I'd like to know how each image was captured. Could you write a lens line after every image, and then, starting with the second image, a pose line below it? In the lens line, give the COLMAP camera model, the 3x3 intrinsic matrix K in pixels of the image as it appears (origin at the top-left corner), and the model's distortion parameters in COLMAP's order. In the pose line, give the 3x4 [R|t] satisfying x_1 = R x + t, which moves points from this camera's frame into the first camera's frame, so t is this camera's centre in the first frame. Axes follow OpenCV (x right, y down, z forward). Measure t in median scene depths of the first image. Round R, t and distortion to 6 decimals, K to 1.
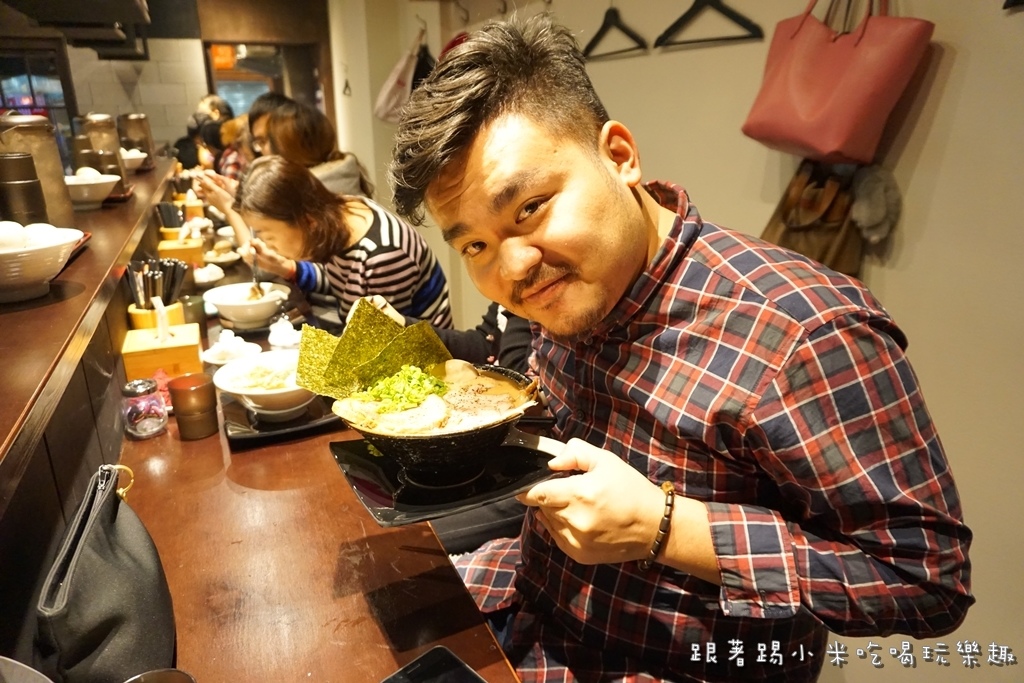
lens RADIAL K [[735.9, 0, 512.0], [0, 735.9, 341.5], [0, 0, 1]] dist [-0.045185, 0.049812]
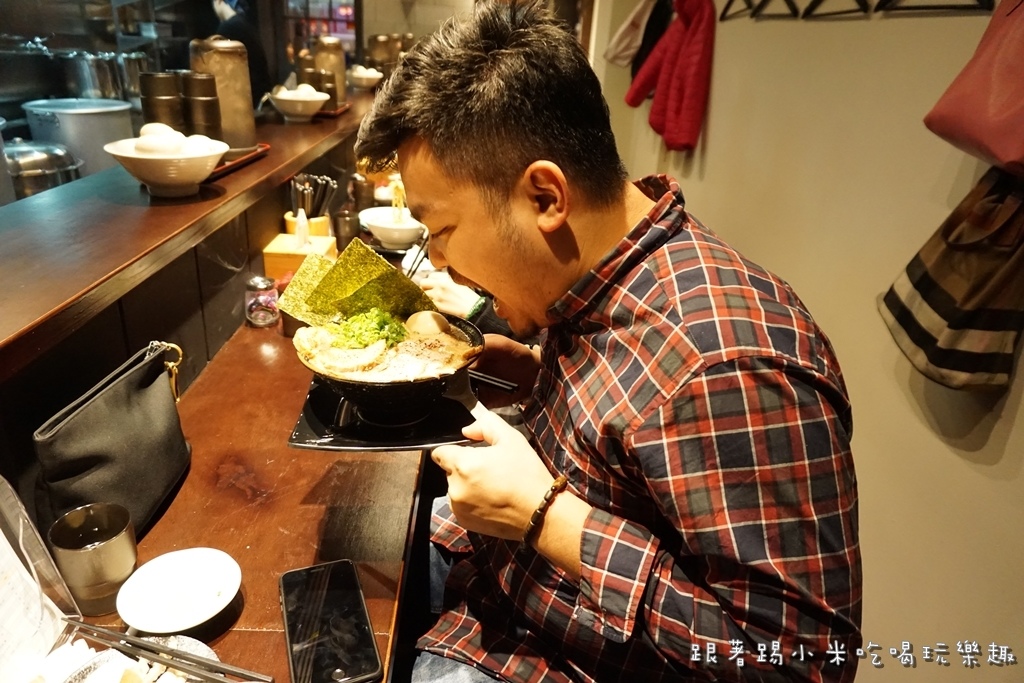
lens RADIAL K [[735.9, 0, 512.0], [0, 735.9, 341.5], [0, 0, 1]] dist [-0.045185, 0.049812]
pose [[0.920270, 0.215630, -0.326505, 0.471481], [-0.187221, 0.975388, 0.116473, -0.105279], [0.343585, -0.046058, 0.937992, 0.038977]]
